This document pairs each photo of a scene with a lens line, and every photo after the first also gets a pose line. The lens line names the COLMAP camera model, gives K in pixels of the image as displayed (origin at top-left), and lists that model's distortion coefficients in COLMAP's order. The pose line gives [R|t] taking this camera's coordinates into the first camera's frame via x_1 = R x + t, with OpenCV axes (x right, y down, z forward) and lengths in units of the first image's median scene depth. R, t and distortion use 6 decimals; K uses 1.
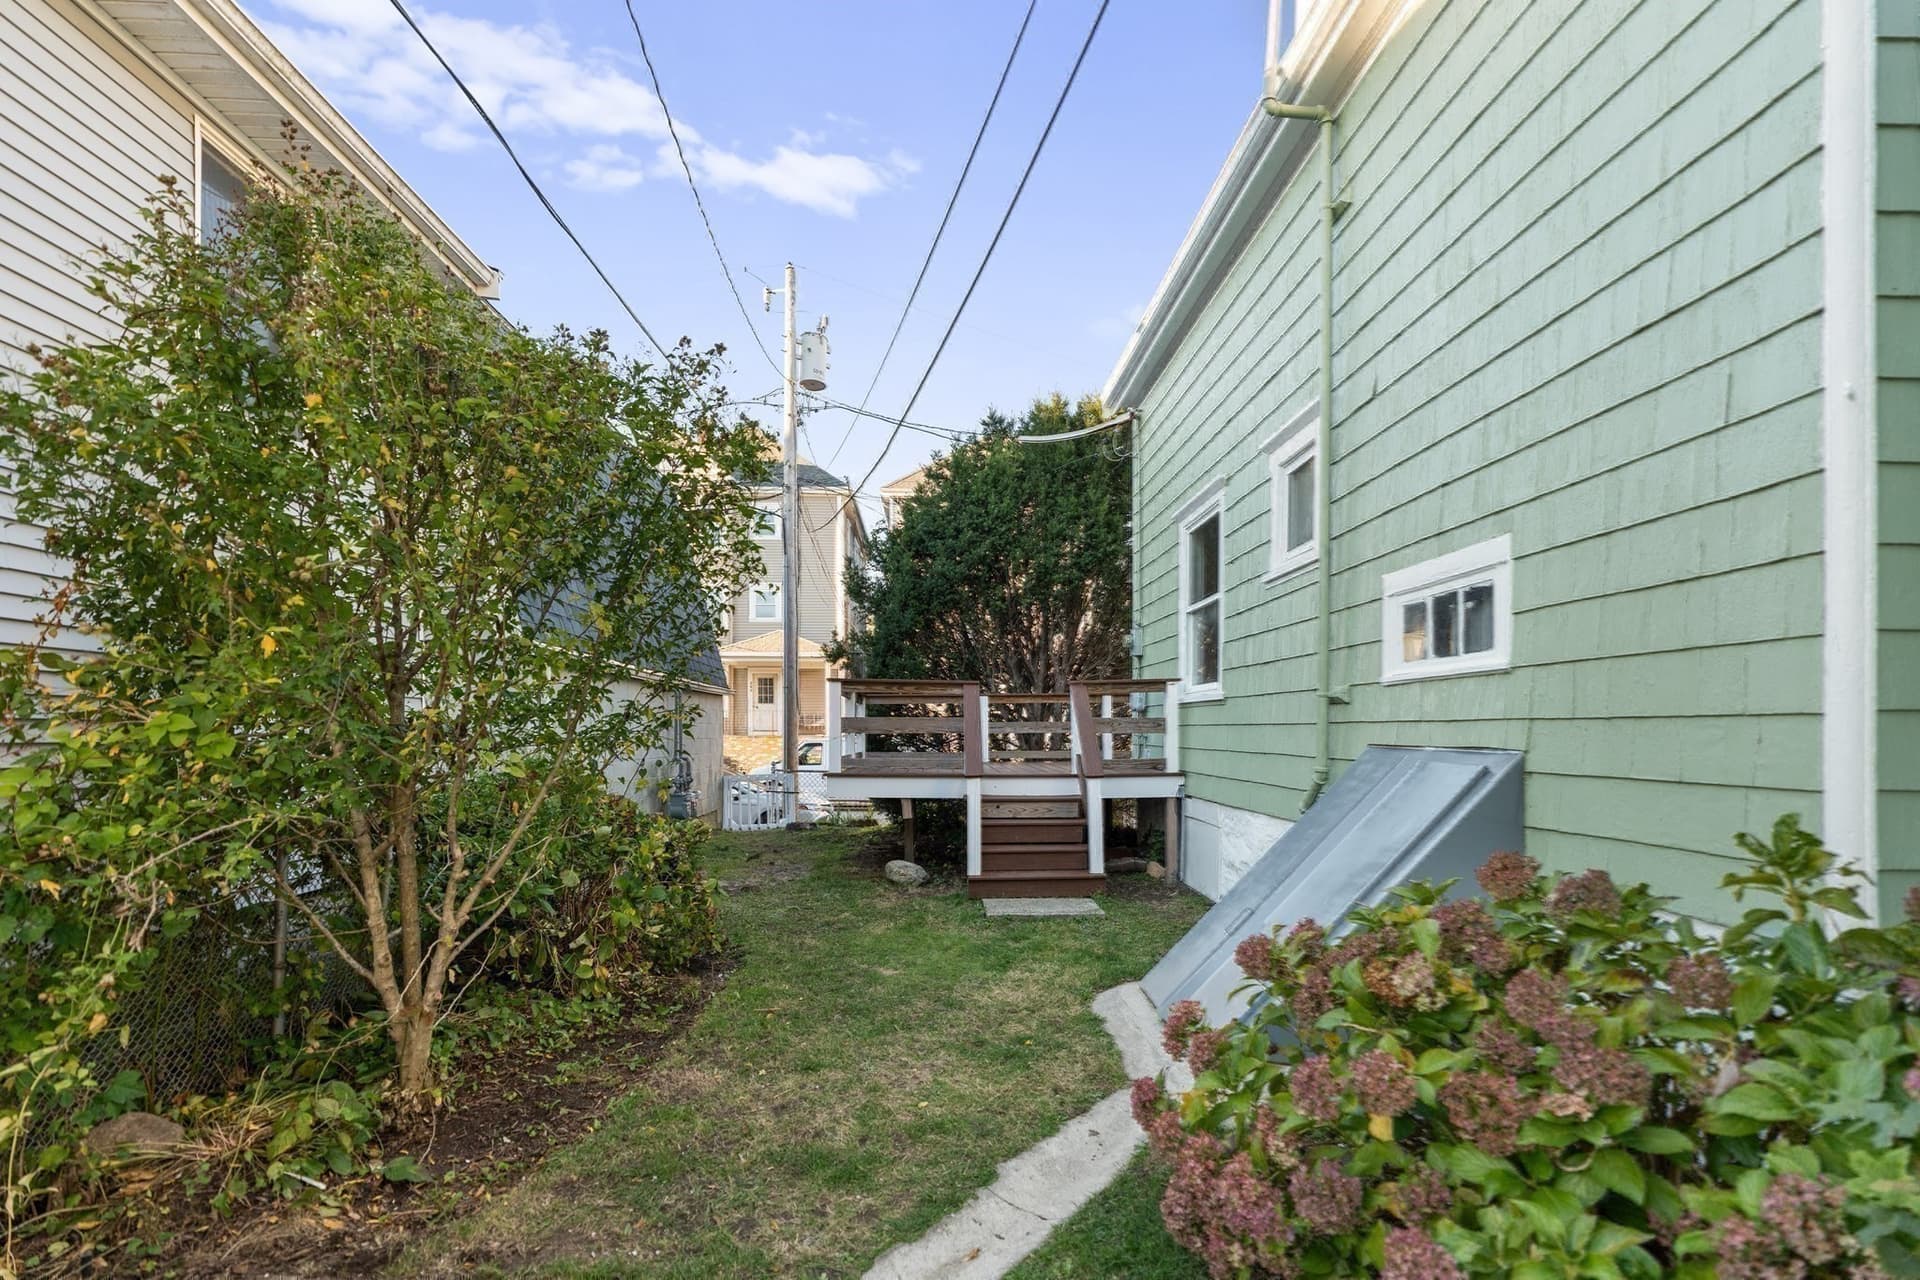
lens RADIAL K [[885.9, 0, 949.9], [0, 885.9, 724.6], [0, 0, 1]] dist [-0.000275, 0.000948]
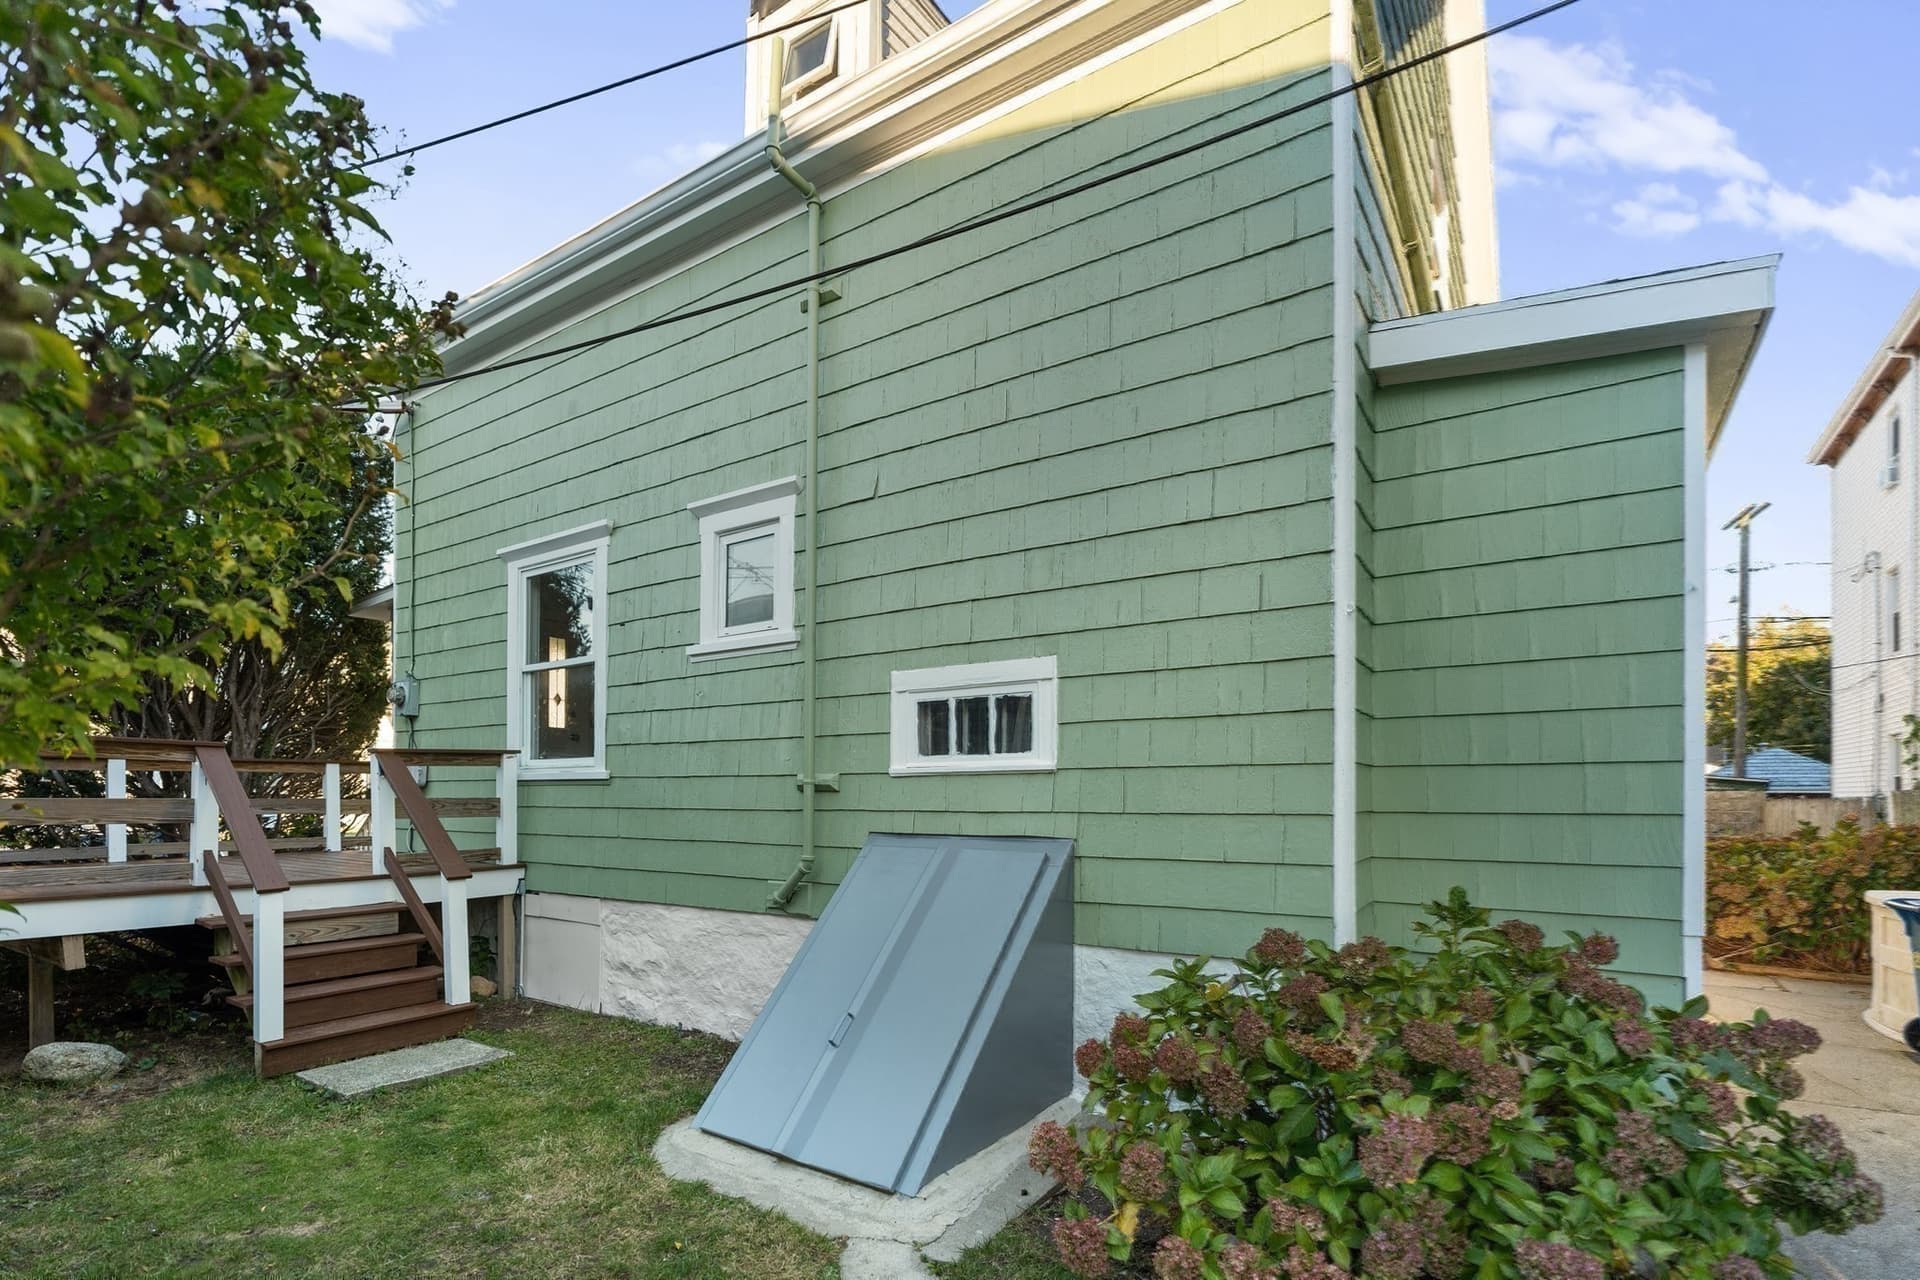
lens RADIAL K [[911.8, 0, 957.4], [0, 911.8, 795.4], [0, 0, 1]] dist [-0.004989, 0.002685]
pose [[0.594567, -0.000216, 0.804046, -0.335193], [-0.002958, 0.999993, 0.002457, -0.024443], [-0.804041, -0.003839, 0.594562, 0.295995]]
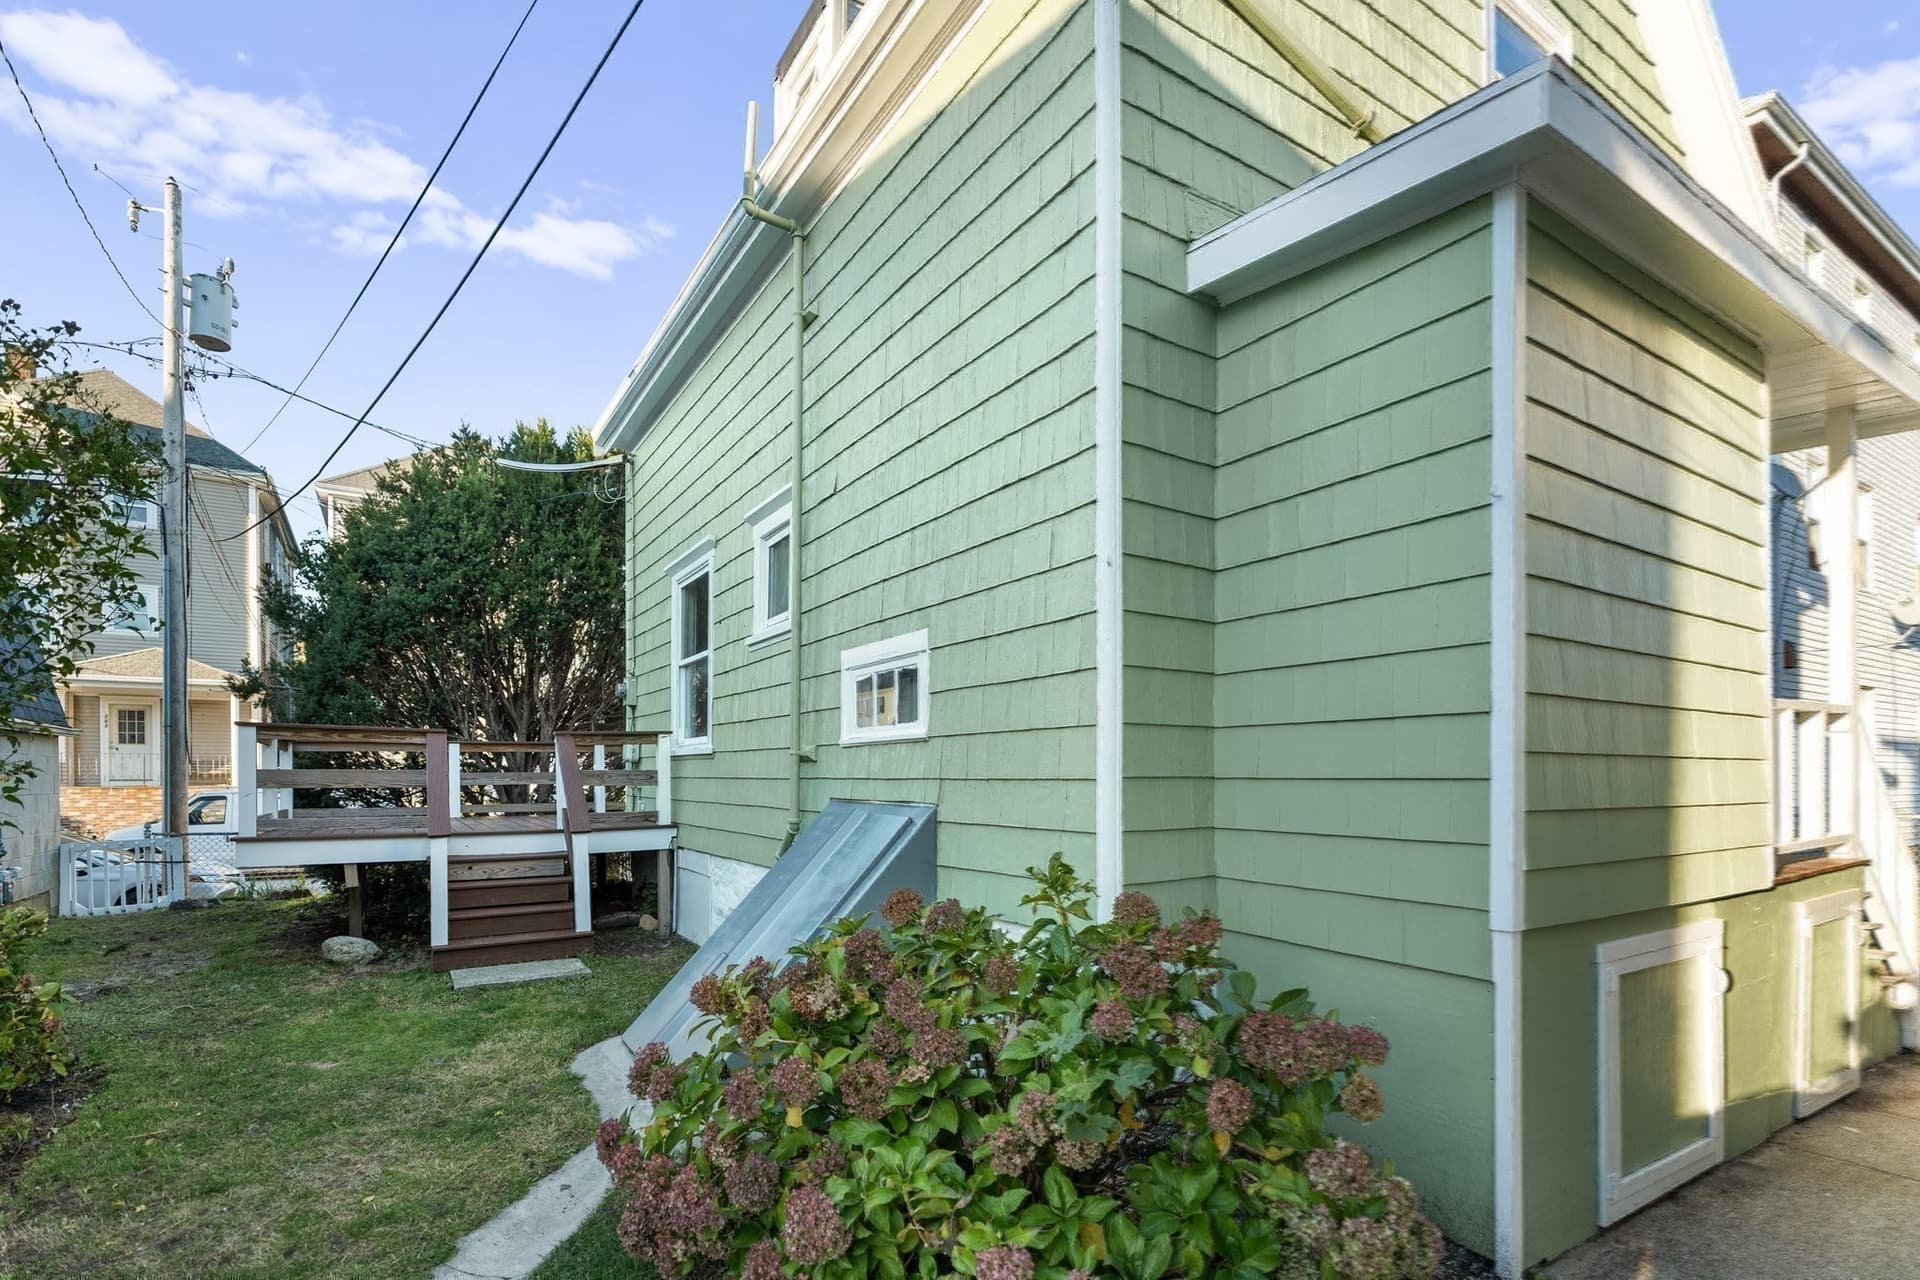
lens RADIAL K [[904.2, 0, 932.2], [0, 904.2, 775.8], [0, 0, 1]] dist [-0.002742, 0.002415]
pose [[0.867580, -0.002285, 0.497293, 0.008342], [-0.000579, 0.999984, 0.005604, -0.013280], [-0.497298, -0.005150, 0.867564, -0.076314]]
